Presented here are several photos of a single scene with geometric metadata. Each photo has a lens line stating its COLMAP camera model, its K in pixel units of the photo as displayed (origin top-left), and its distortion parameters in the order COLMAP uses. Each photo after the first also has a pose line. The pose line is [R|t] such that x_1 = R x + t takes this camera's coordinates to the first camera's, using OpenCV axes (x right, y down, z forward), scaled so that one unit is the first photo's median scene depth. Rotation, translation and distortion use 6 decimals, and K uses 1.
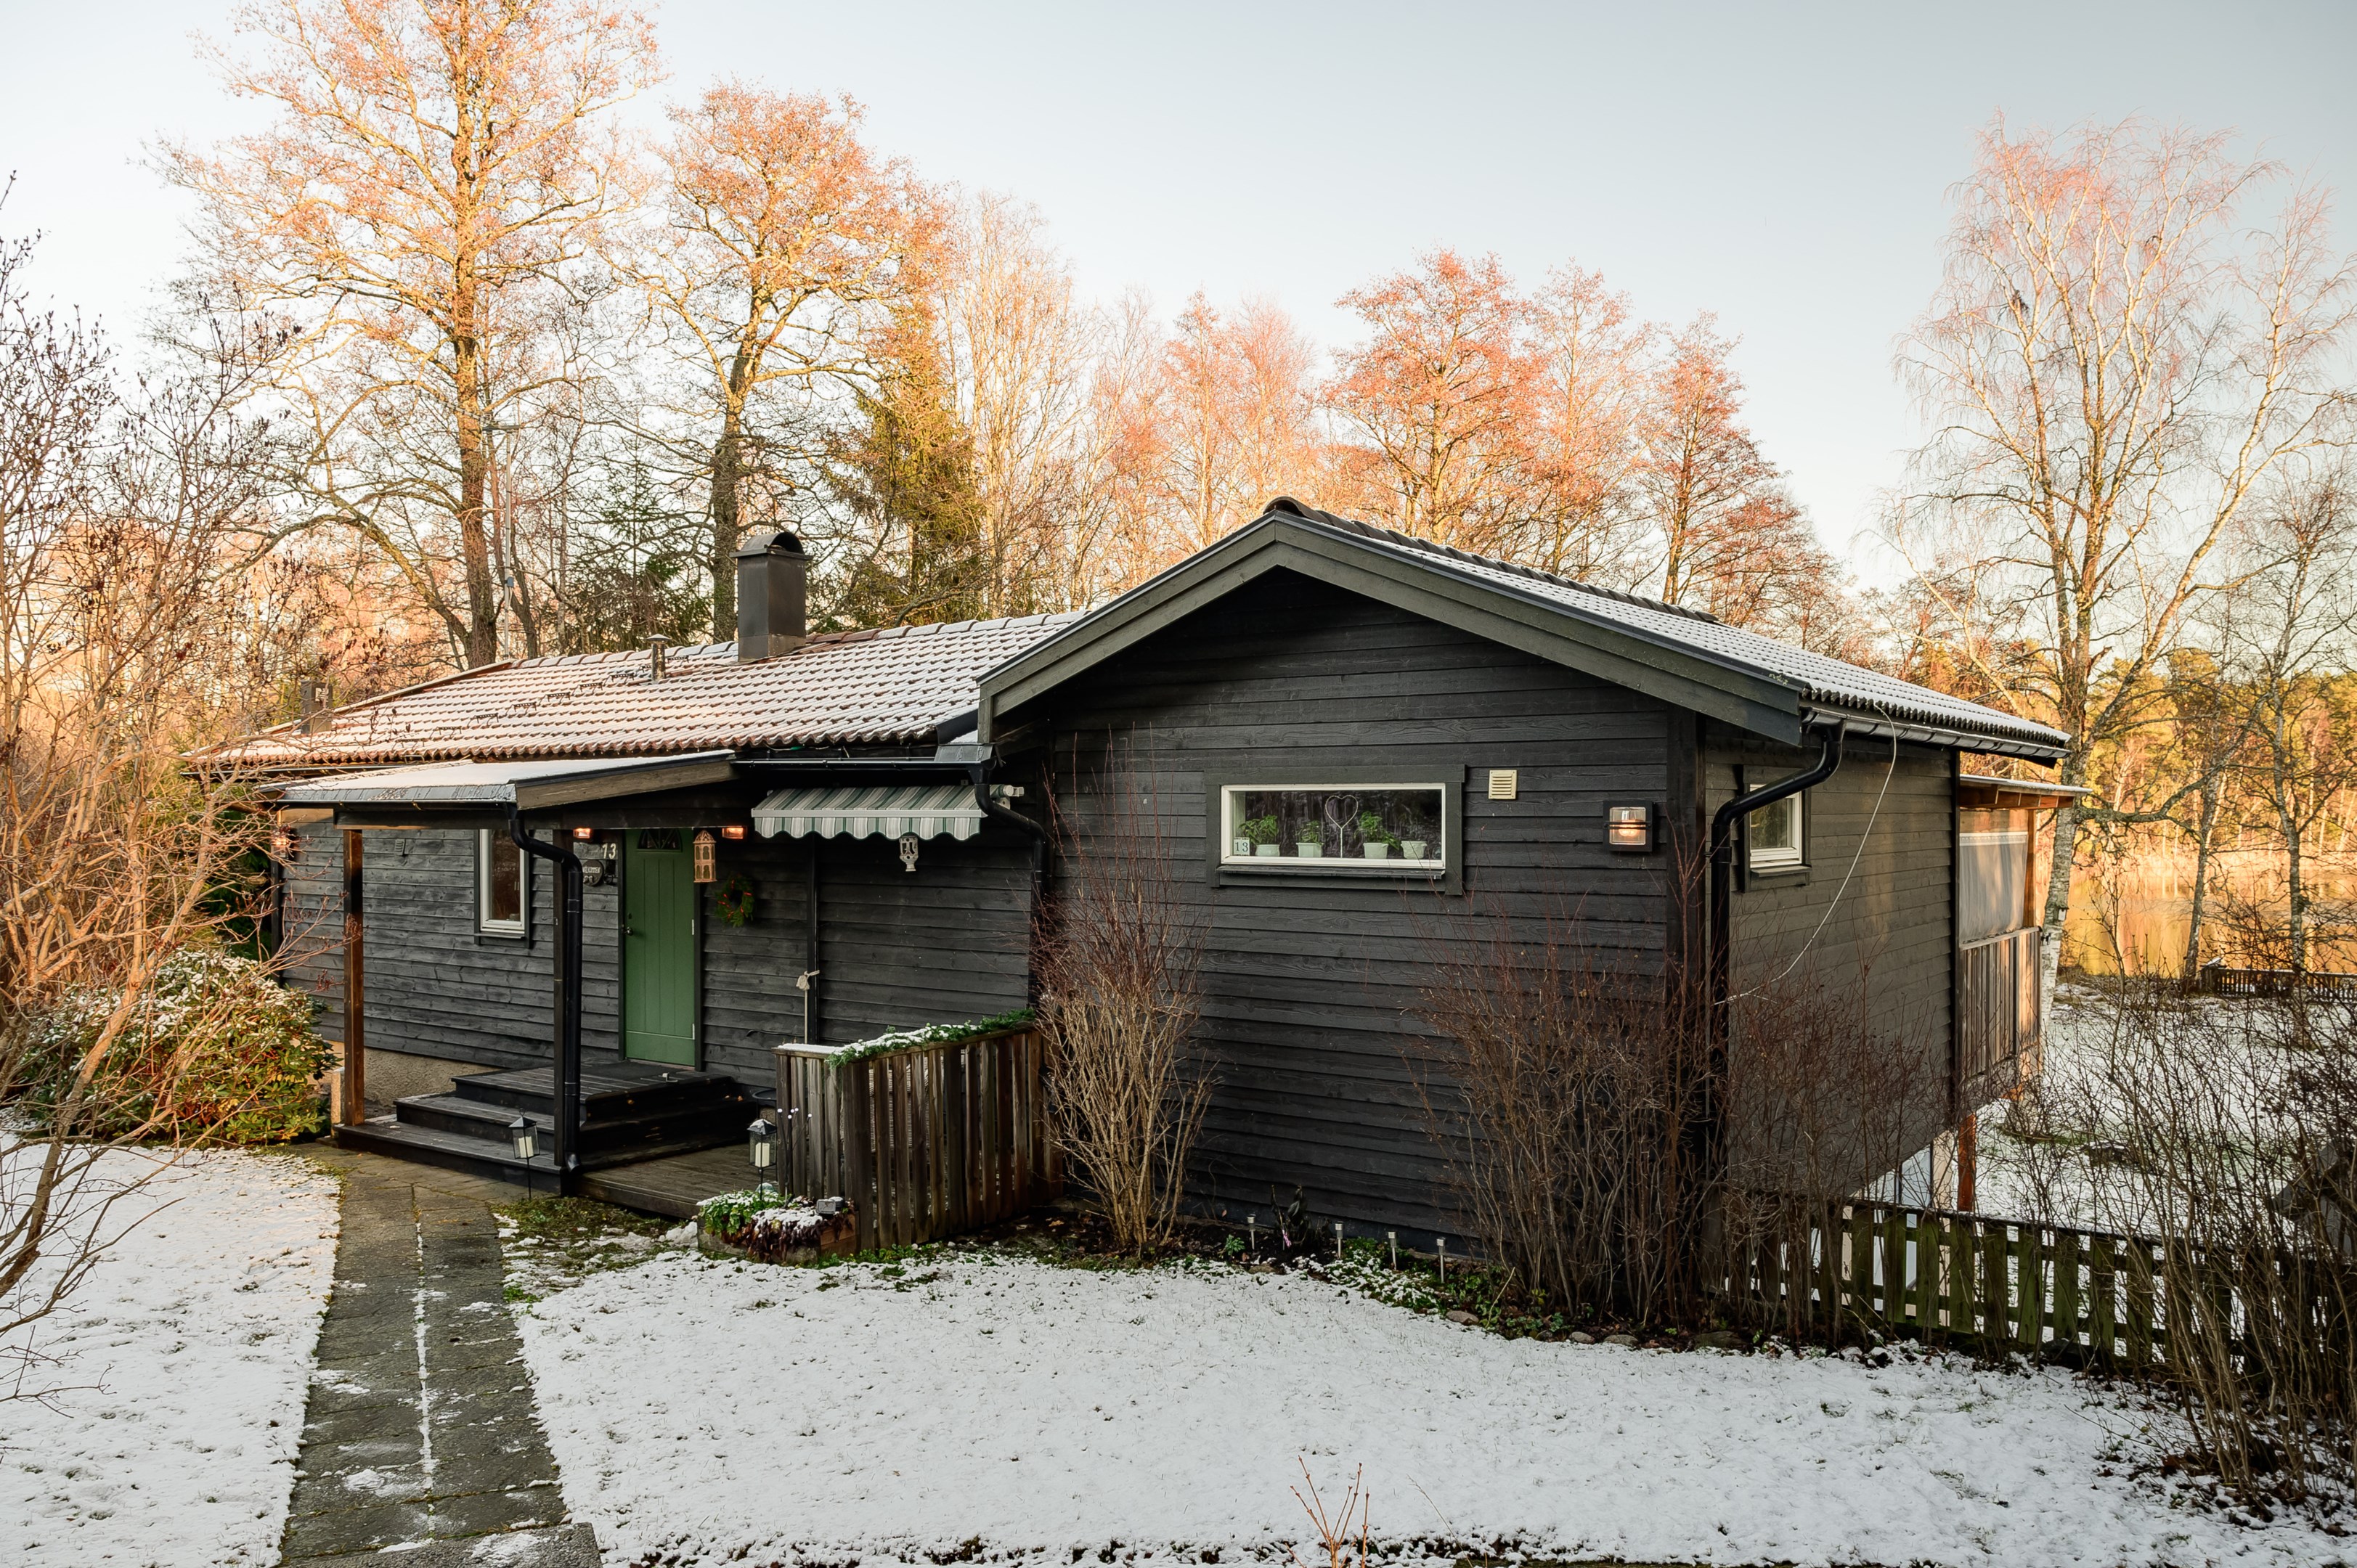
lens RADIAL K [[1679.1, 0, 1177.8], [0, 1679.1, 782.4], [0, 0, 1]] dist [0.000660, 0.001678]
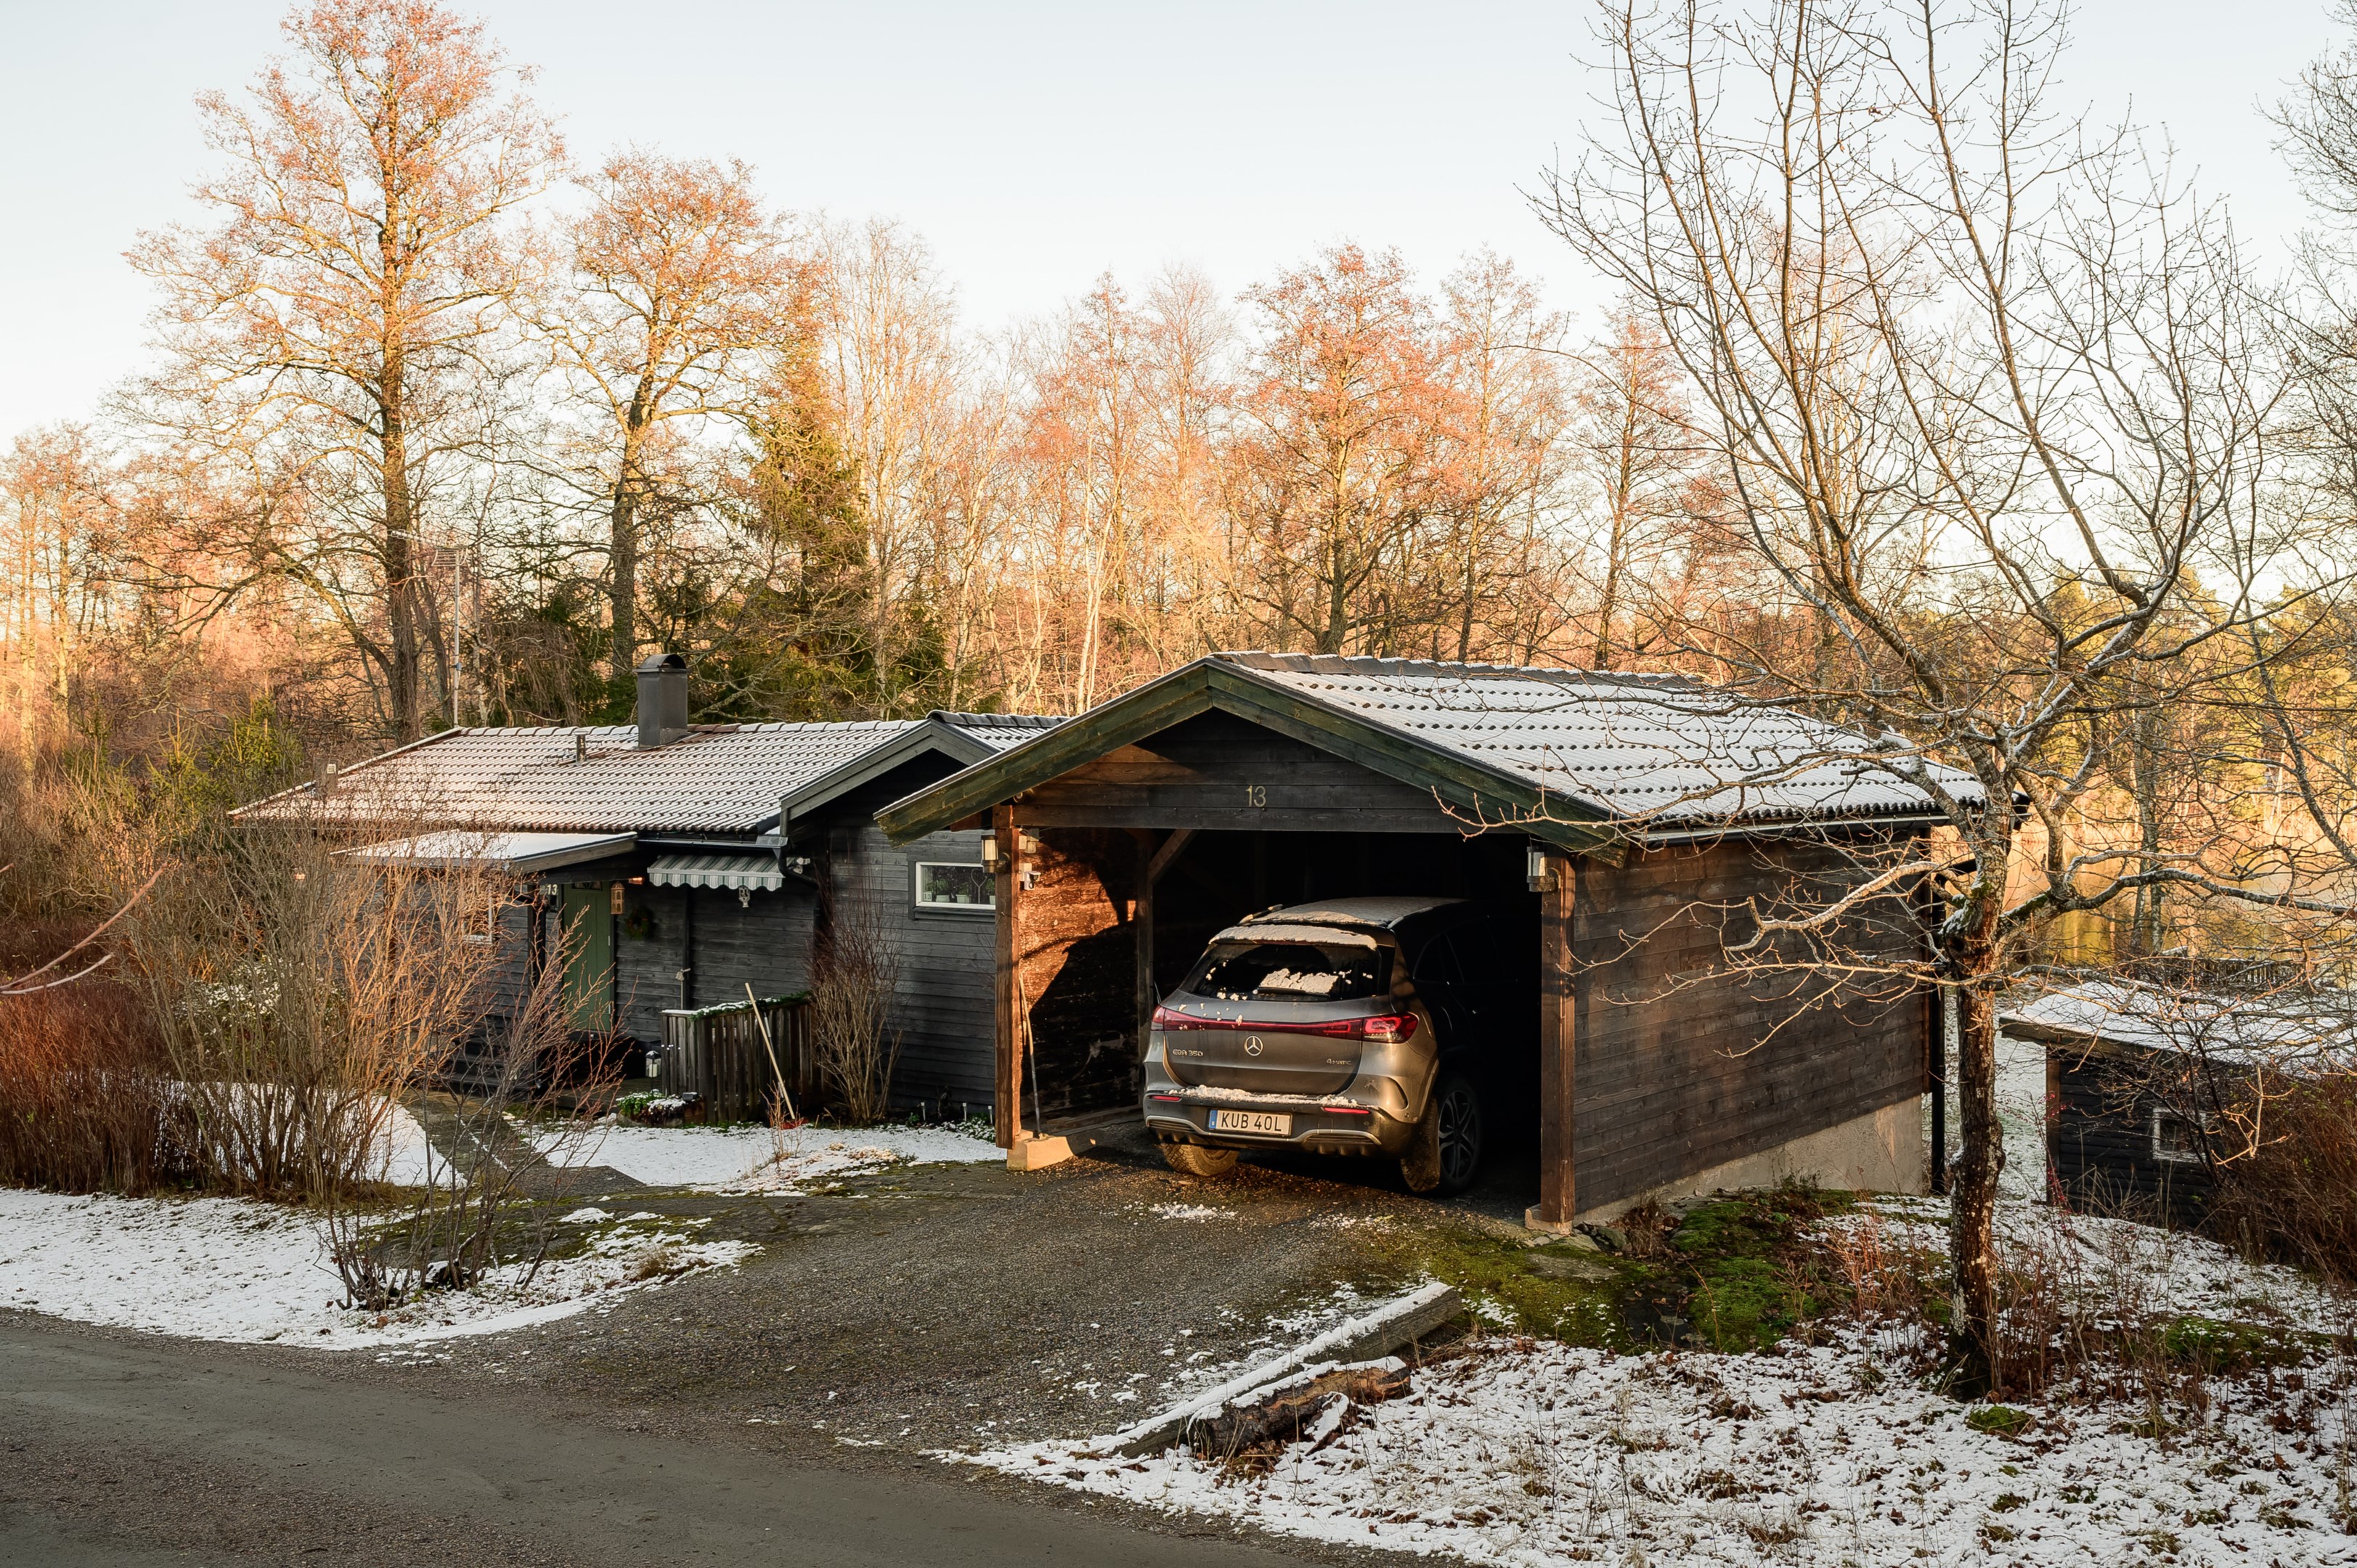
lens RADIAL K [[2032.8, 0, 1198.0], [0, 2032.8, 708.2], [0, 0, 1]] dist [0.004679, -0.001833]
pose [[0.999878, -0.002771, 0.015399, 0.244839], [0.003006, 0.999879, -0.015243, -0.106490], [-0.015354, 0.015287, 0.999765, -0.961855]]
